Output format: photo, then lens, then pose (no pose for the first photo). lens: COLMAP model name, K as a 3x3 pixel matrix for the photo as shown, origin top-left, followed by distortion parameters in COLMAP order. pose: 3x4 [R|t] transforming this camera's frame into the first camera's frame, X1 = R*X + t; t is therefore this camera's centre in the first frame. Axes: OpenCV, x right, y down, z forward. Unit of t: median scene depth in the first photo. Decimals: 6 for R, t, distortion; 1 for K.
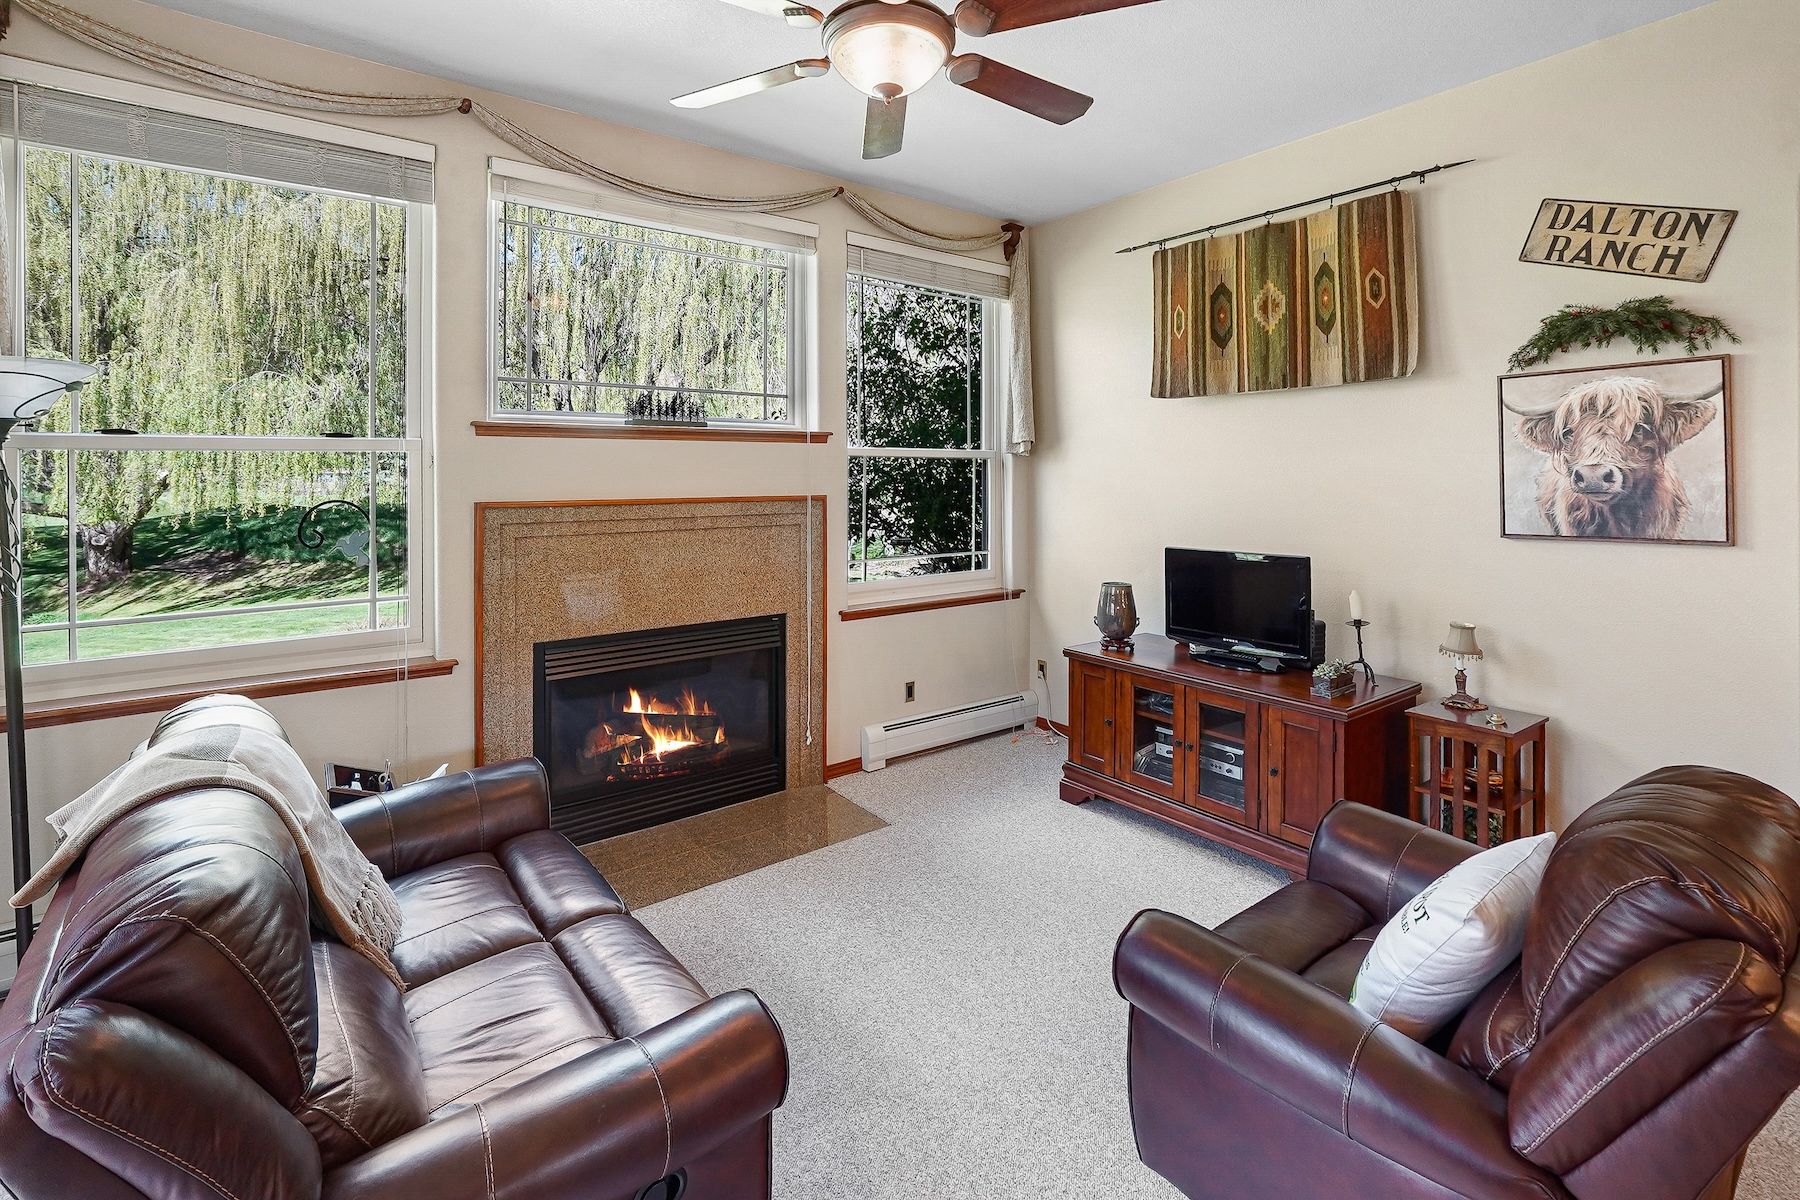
lens RADIAL K [[799.9, 0, 888.6], [0, 799.9, 470.0], [0, 0, 1]] dist [-0.014970, 0.000941]
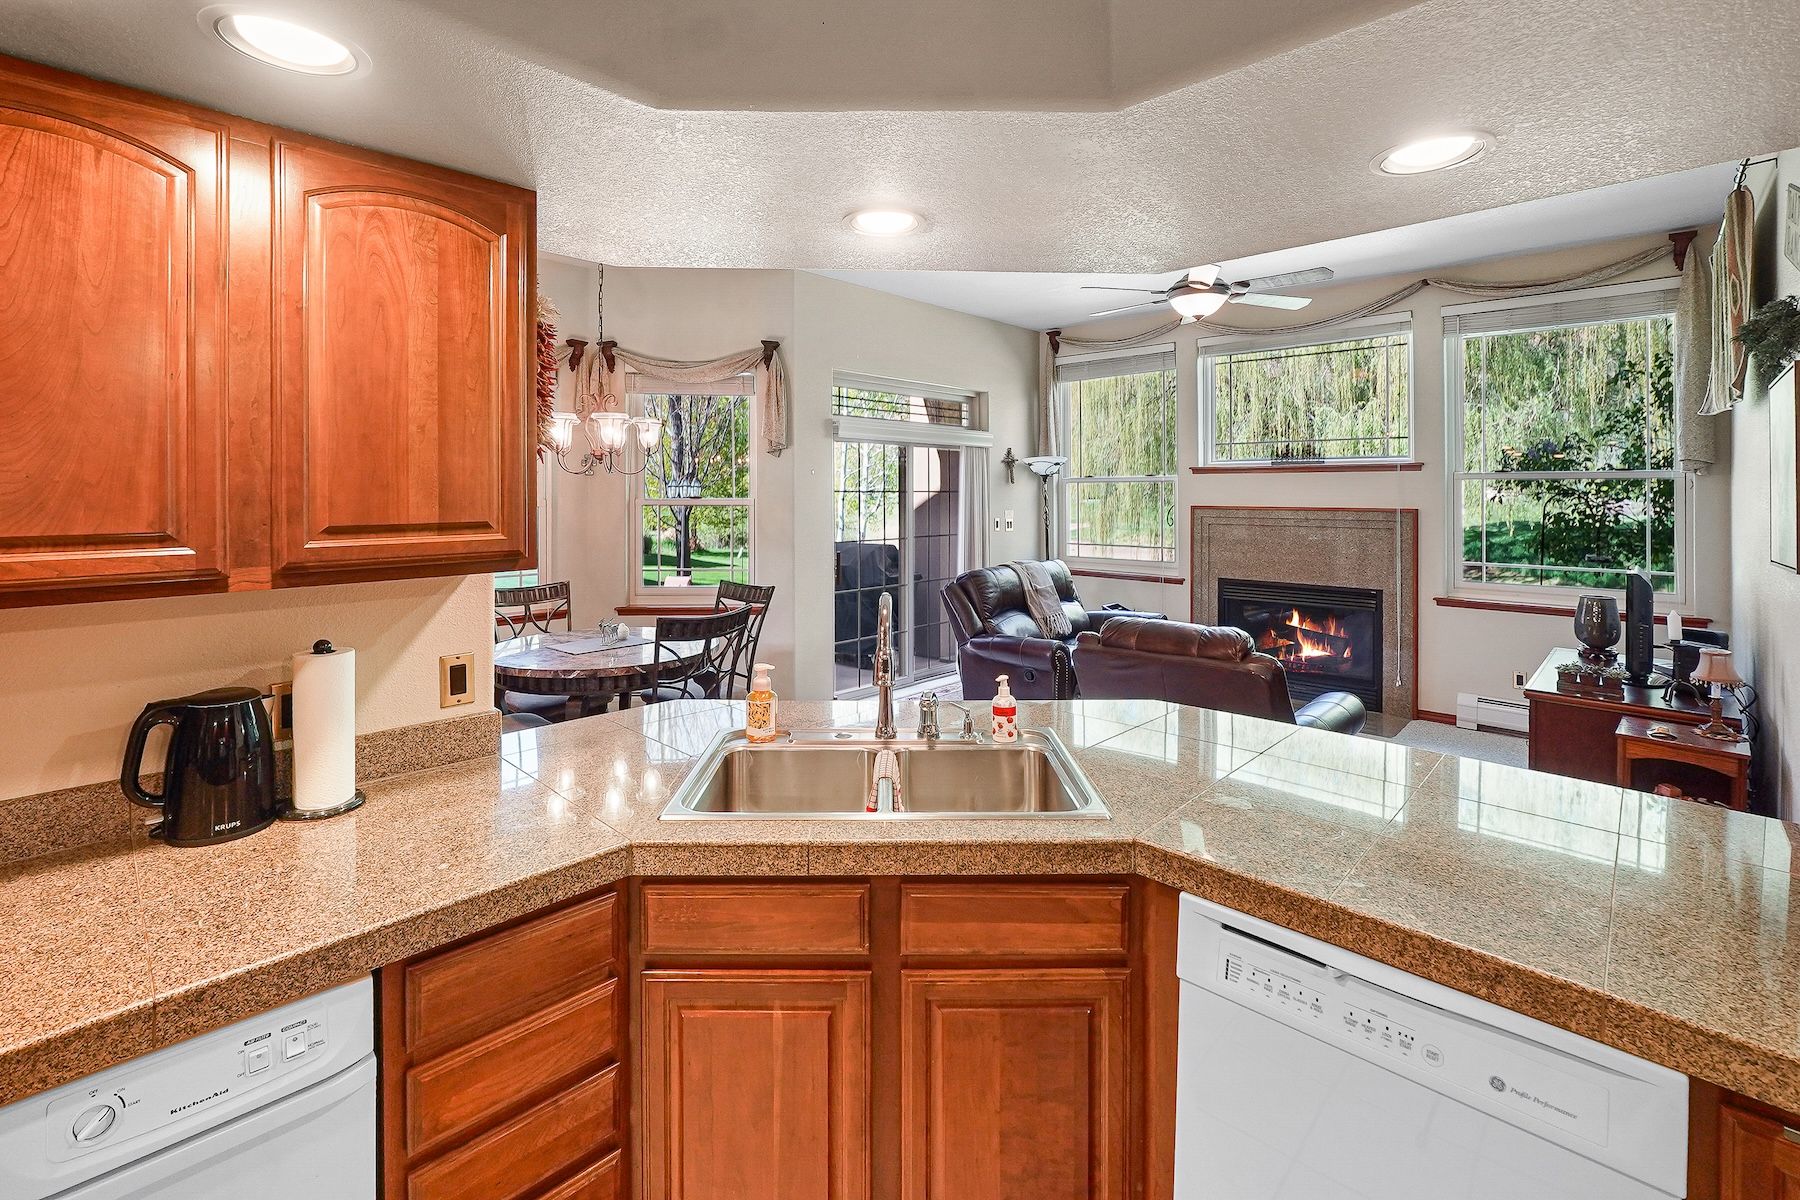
lens RADIAL K [[801.5, 0, 888.8], [0, 801.5, 486.8], [0, 0, 1]] dist [-0.015815, 0.000461]
pose [[0.162129, -0.003147, -0.986765, 1.459927], [-0.000672, 0.999994, -0.003300, -0.001263], [0.986769, 0.001198, 0.162126, -0.135809]]
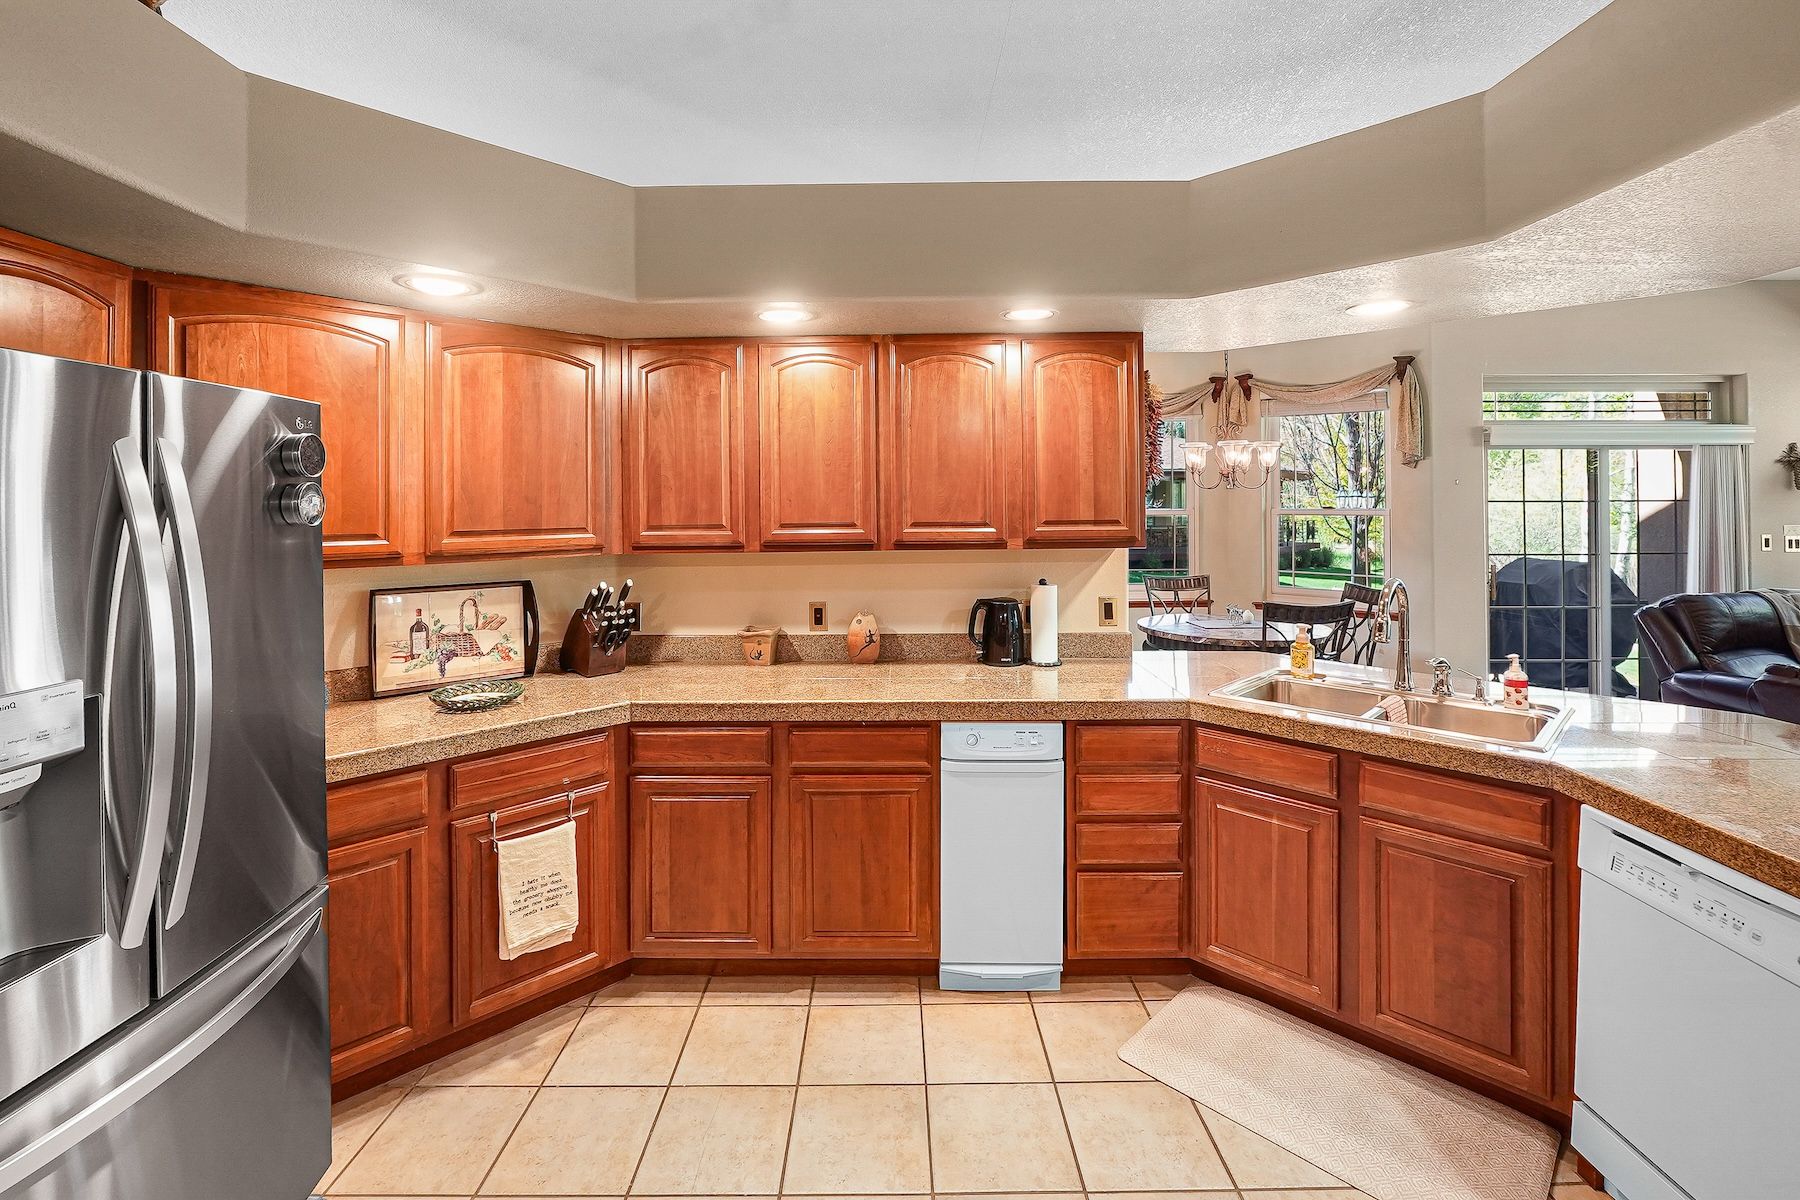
lens RADIAL K [[798.8, 0, 901.5], [0, 798.8, 513.8], [0, 0, 1]] dist [-0.004546, 0.000225]
pose [[-0.587382, 0.014631, -0.809178, 1.806672], [0.006517, 0.999890, 0.013348, -0.001851], [0.809284, 0.002567, -0.587412, 0.030800]]
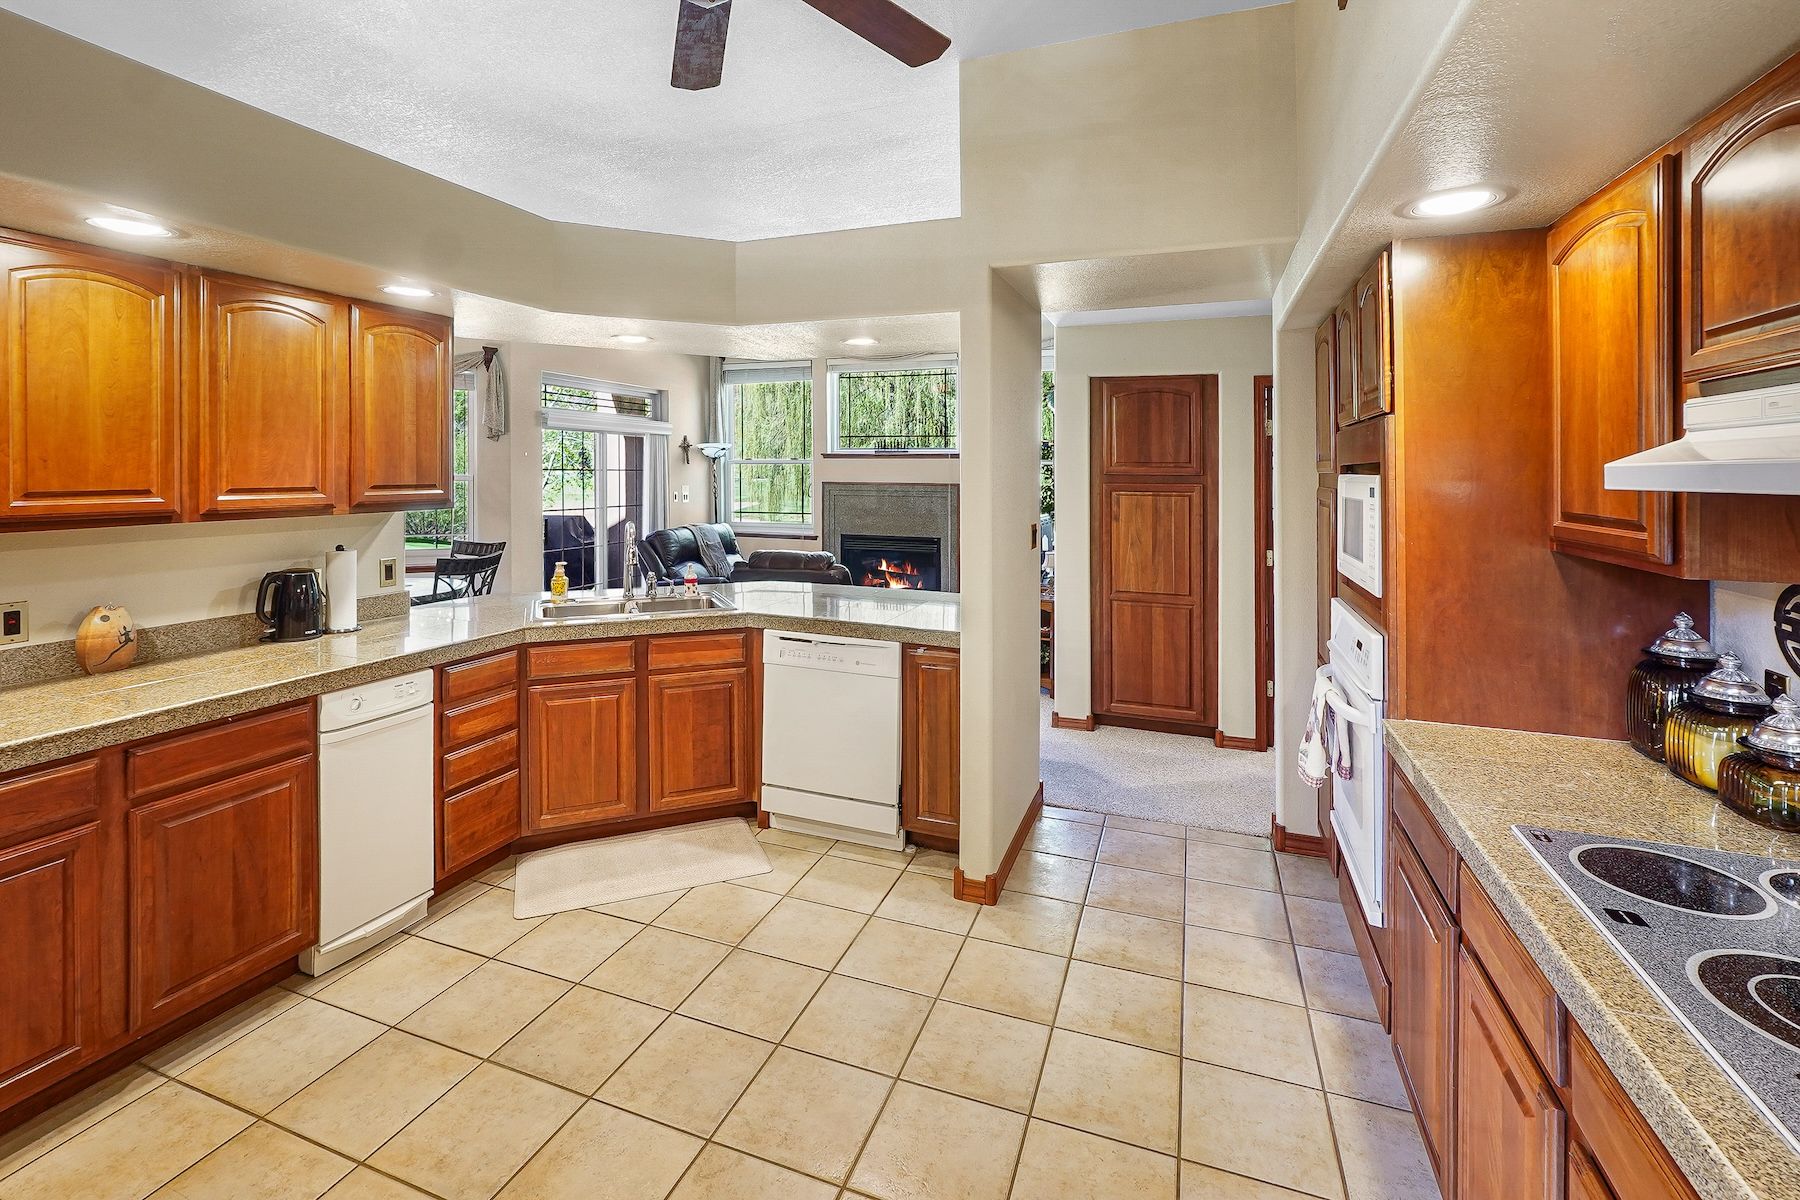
lens RADIAL K [[803.5, 0, 890.0], [0, 803.5, 481.8], [0, 0, 1]] dist [0.001002, 0.000978]
pose [[0.538975, 0.015849, -0.842173, 2.082364], [-0.006428, 0.999871, 0.014703, -0.002442], [0.842297, -0.002511, 0.539008, -0.361455]]
